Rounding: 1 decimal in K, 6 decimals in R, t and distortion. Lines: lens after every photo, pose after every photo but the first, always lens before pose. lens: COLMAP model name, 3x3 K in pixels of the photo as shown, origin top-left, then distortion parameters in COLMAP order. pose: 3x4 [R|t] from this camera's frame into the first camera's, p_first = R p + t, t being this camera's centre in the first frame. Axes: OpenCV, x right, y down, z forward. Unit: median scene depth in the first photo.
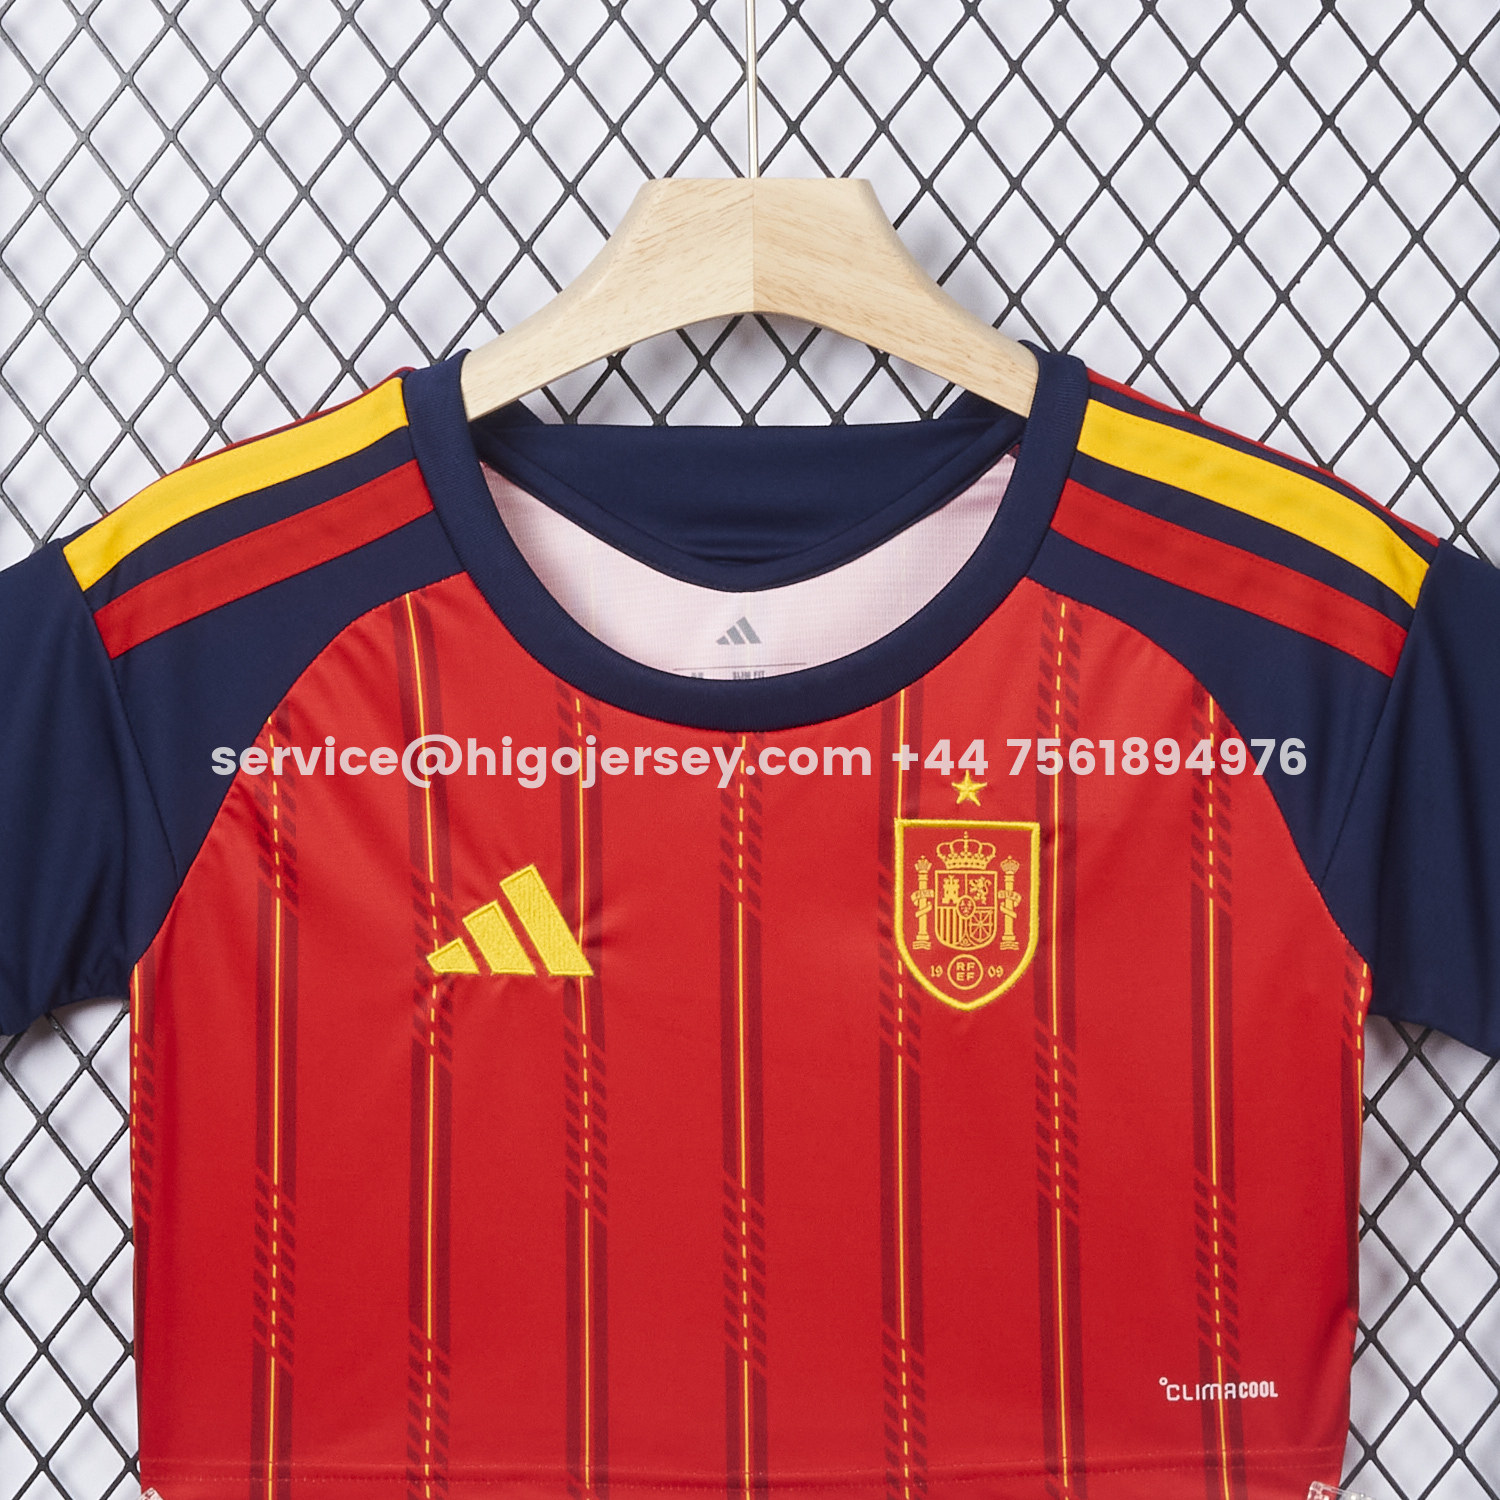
lens RADIAL K [[3613.6, 0, 749.3], [0, 3613.6, 745.5], [0, 0, 1]] dist [-0.100870, 0.000000]
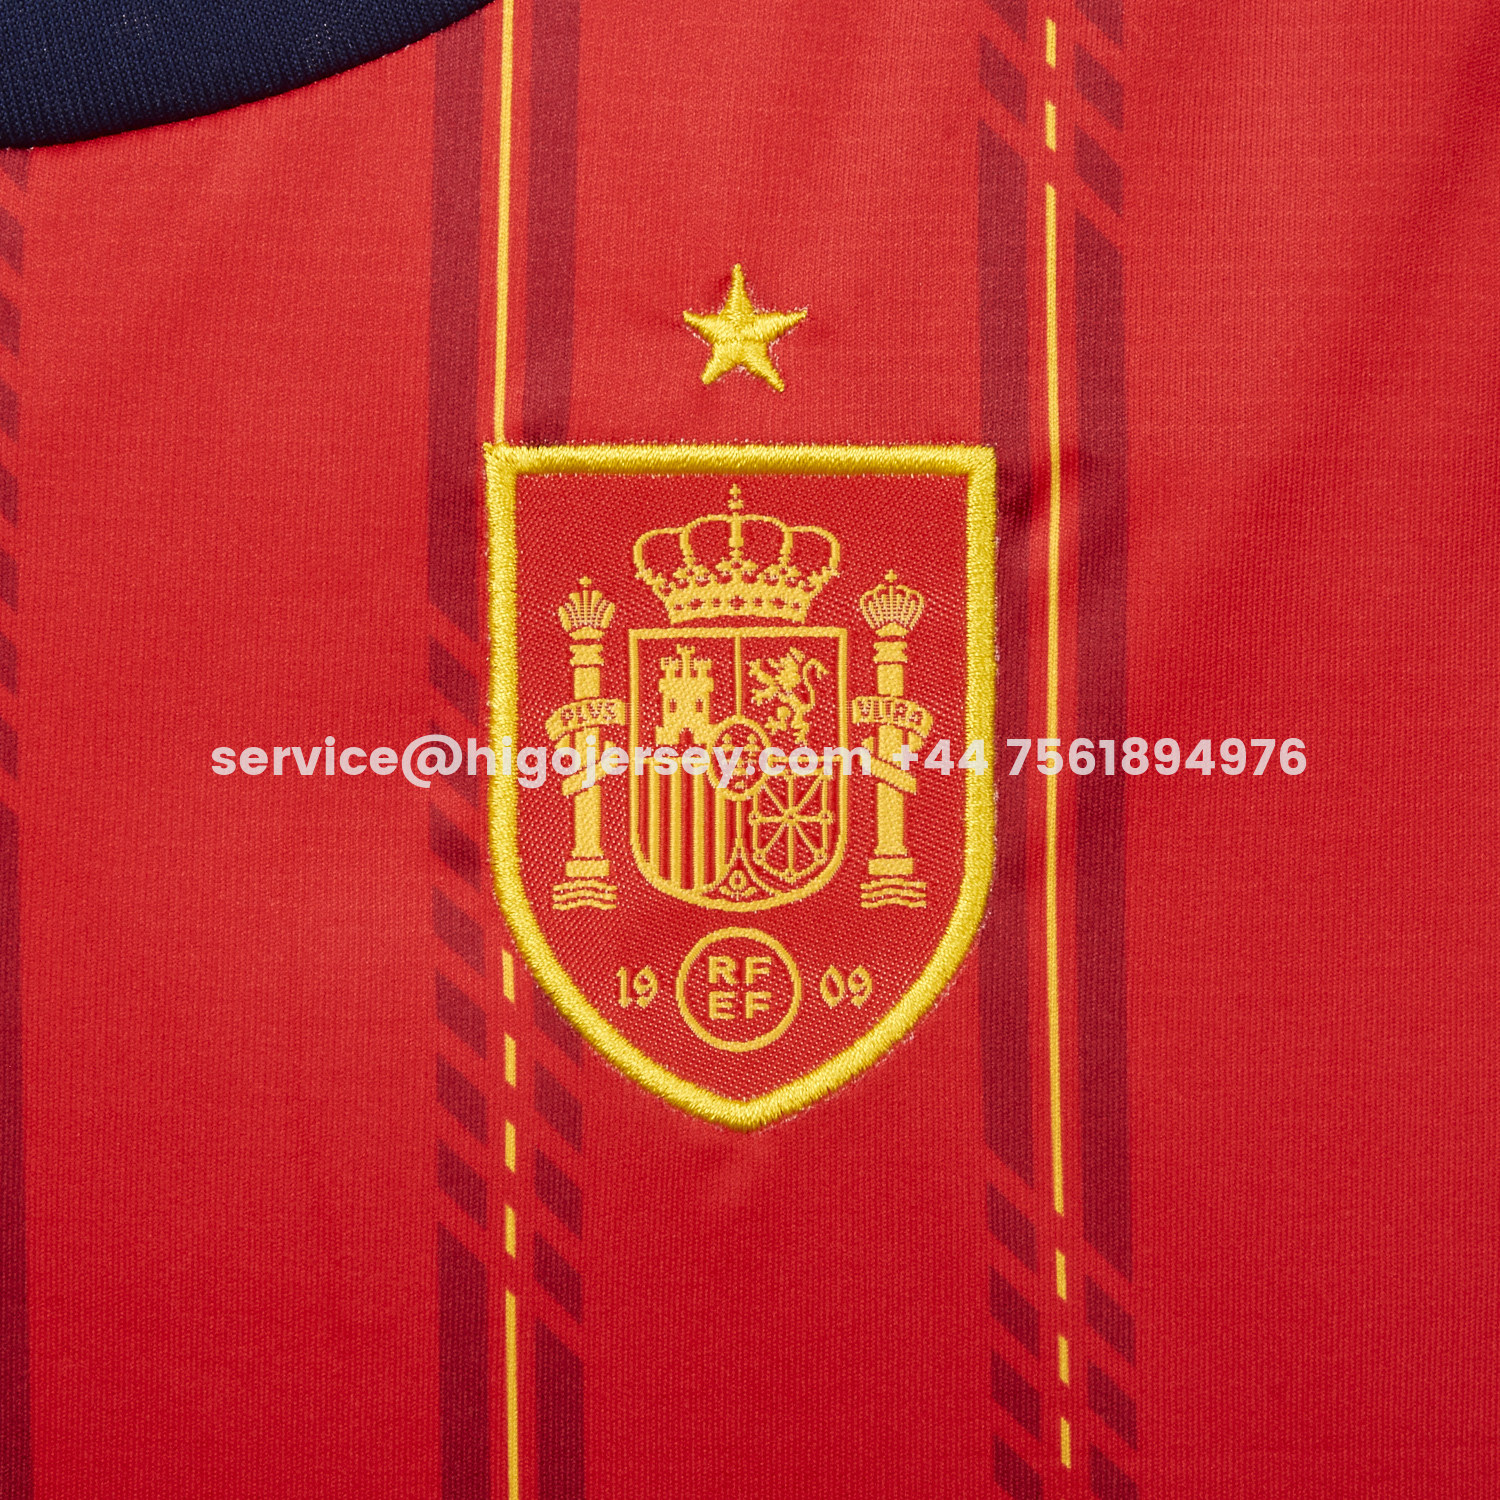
lens RADIAL K [[3613.6, 0, 746.2], [0, 3613.6, 751.8], [0, 0, 1]] dist [-0.100870, 0.000000]
pose [[0.999389, -0.005559, 0.034503, 0.050663], [0.009457, 0.993451, -0.113866, 0.076346], [-0.033644, 0.114123, 0.992897, 0.716246]]
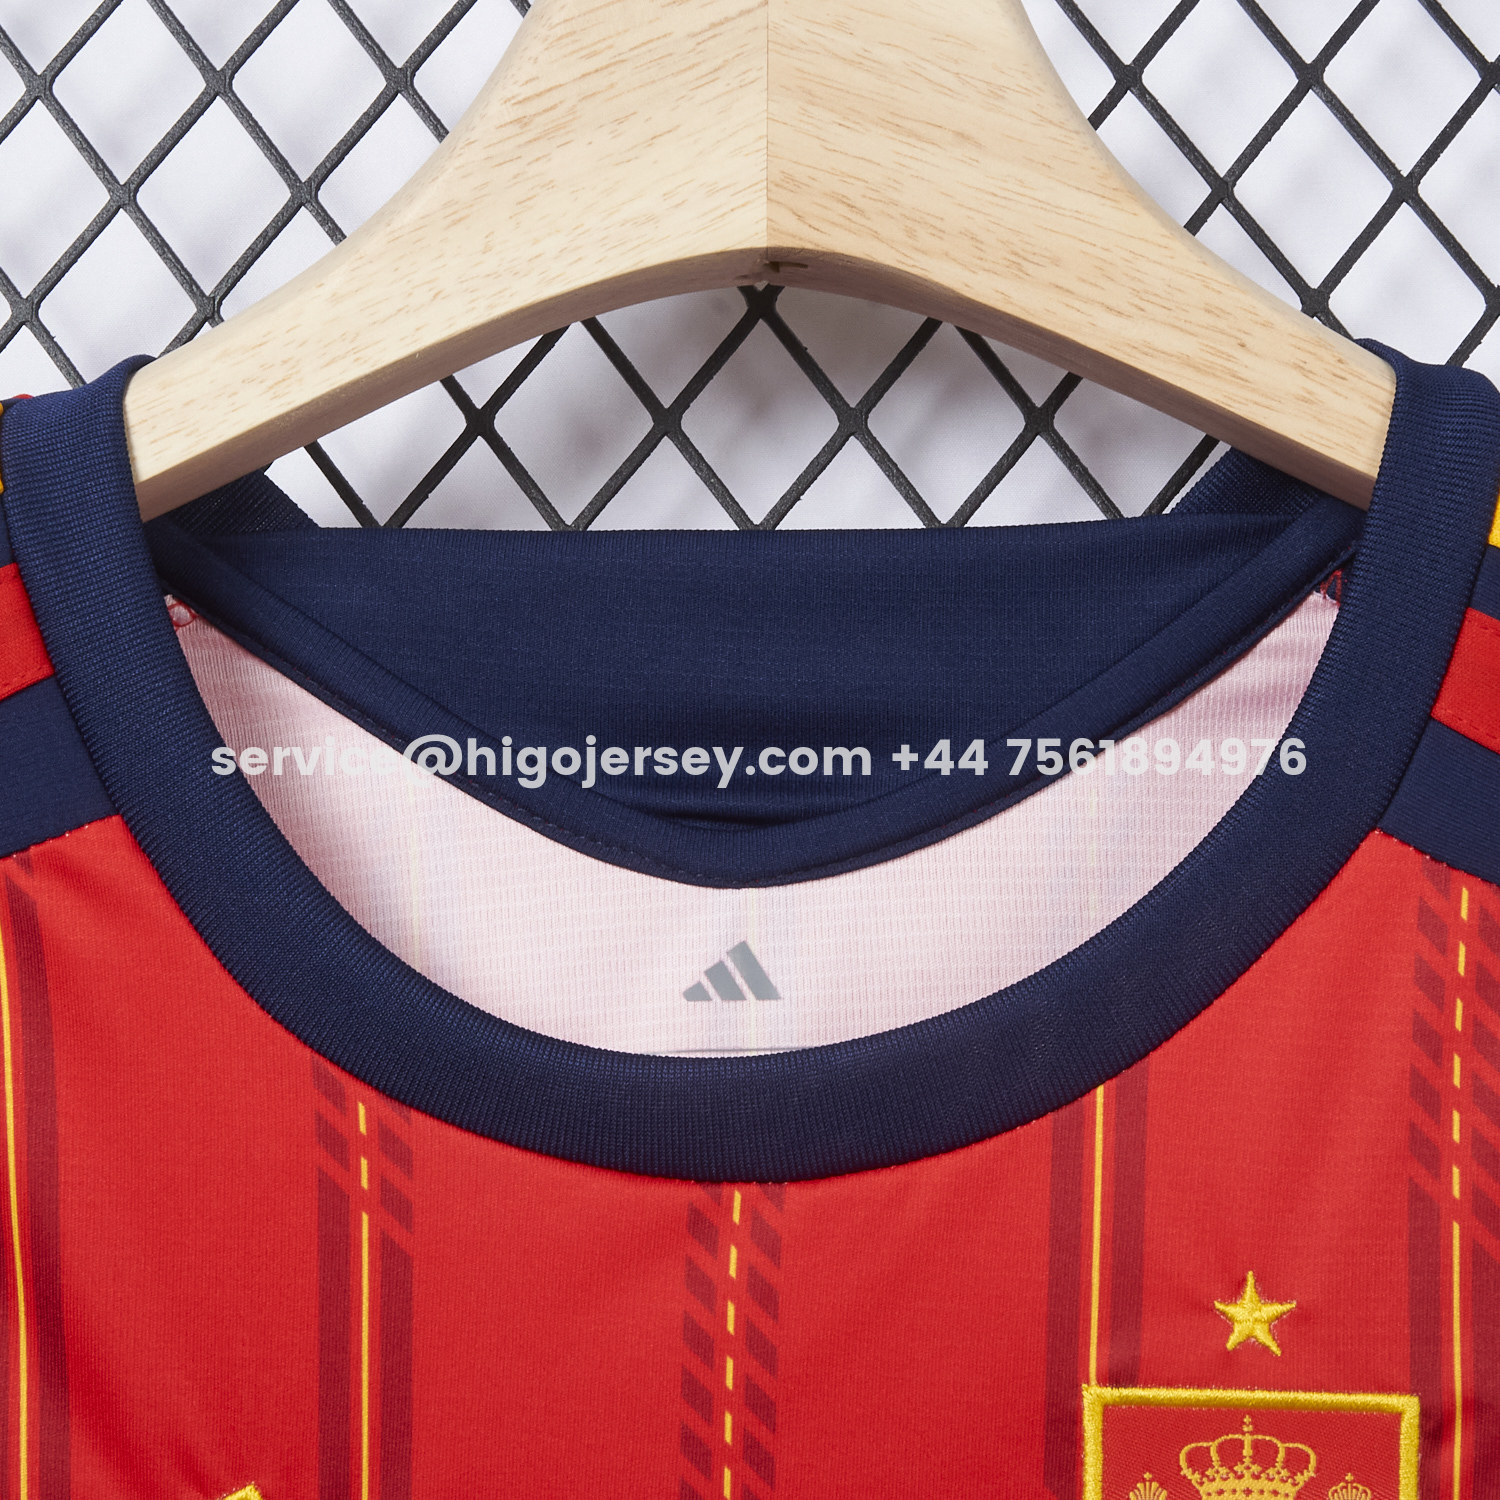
lens RADIAL K [[3613.6, 0, 756.3], [0, 3613.6, 745.4], [0, 0, 1]] dist [-0.100870, 0.000000]
pose [[0.999826, 0.006117, -0.017636, 0.008163], [-0.009450, 0.980640, -0.195592, 0.029651], [0.016098, 0.195725, 0.980527, 0.556890]]
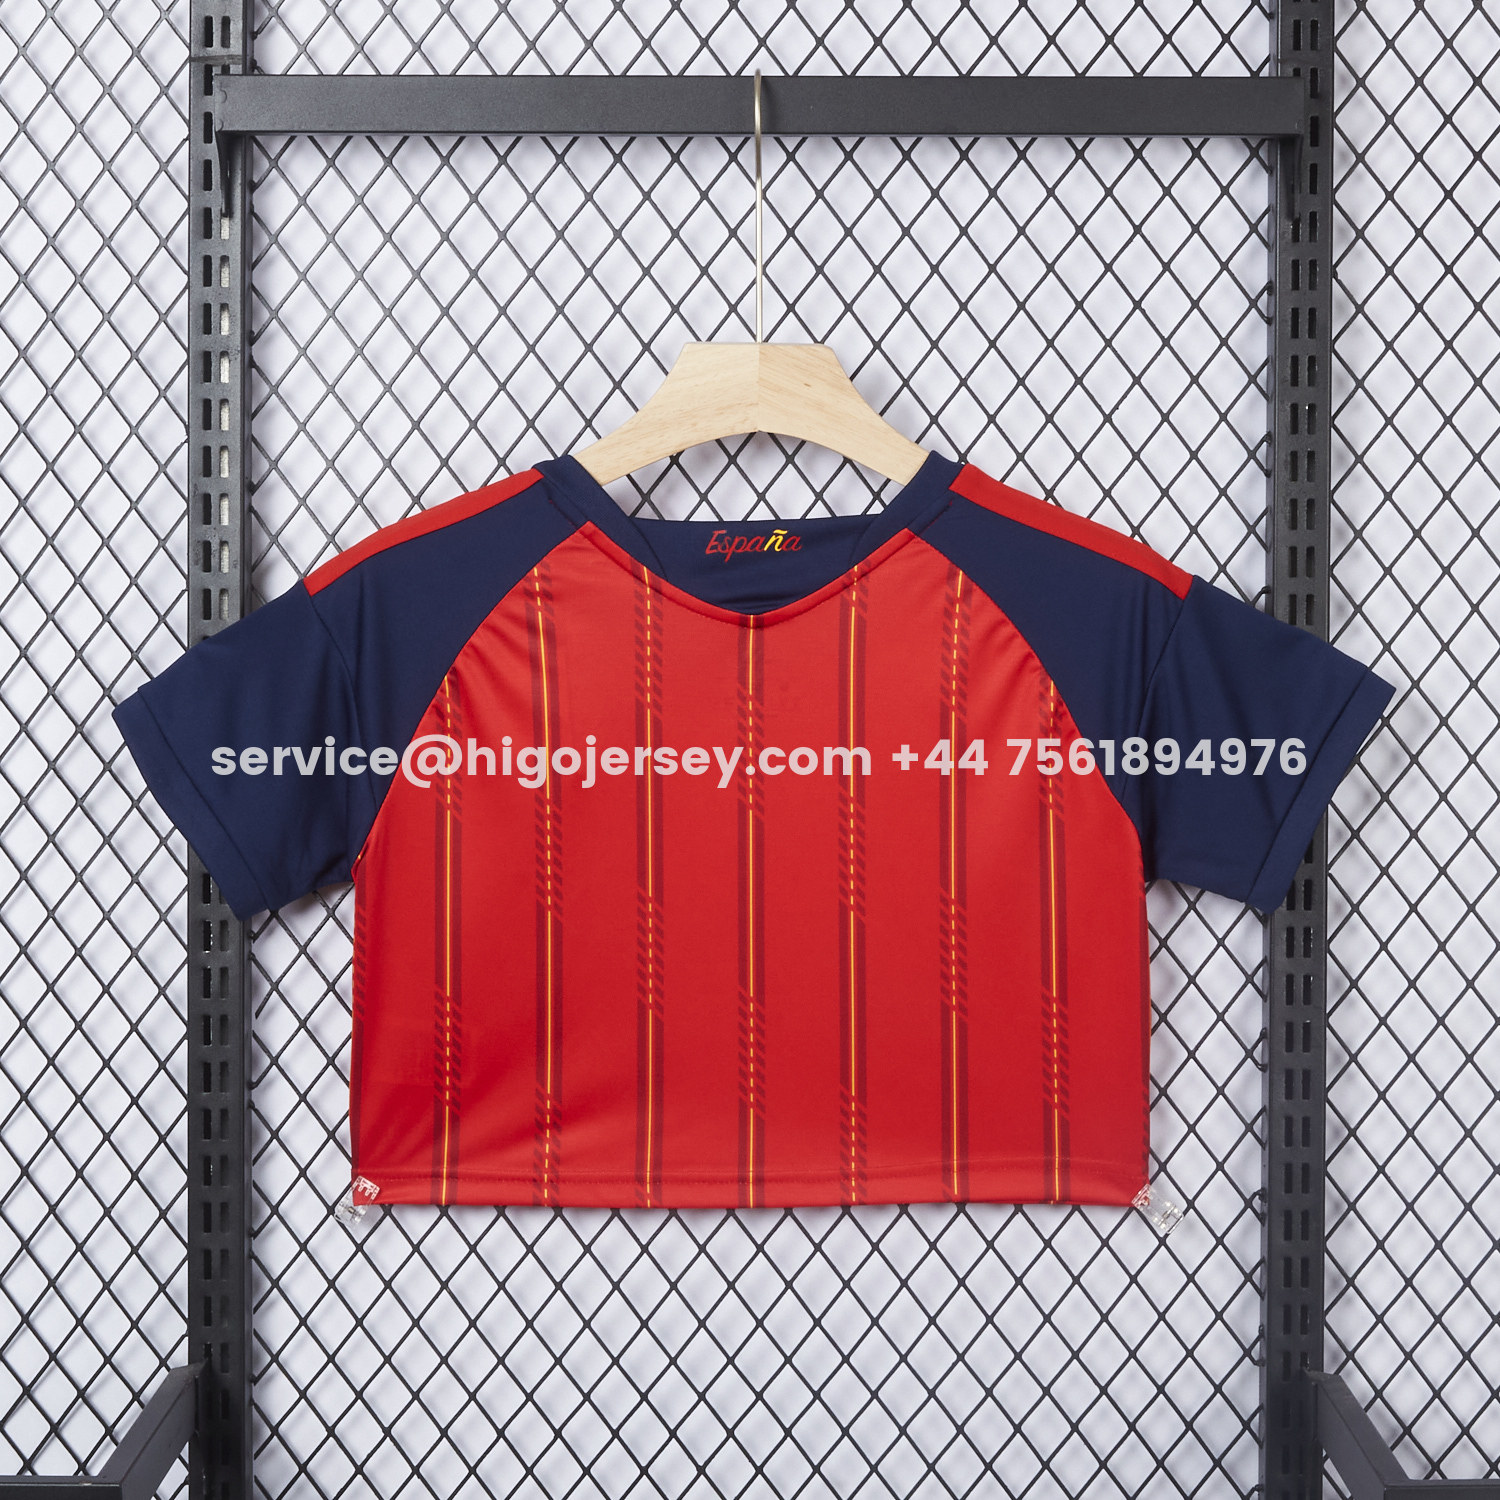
lens RADIAL K [[3613.6, 0, 750.9], [0, 3613.6, 749.0], [0, 0, 1]] dist [-0.100870, 0.000000]
pose [[0.999985, 0.002265, -0.005059, 0.003512], [-0.002200, 0.999916, 0.012748, -0.002206], [0.005087, -0.012737, 0.999906, -0.562162]]
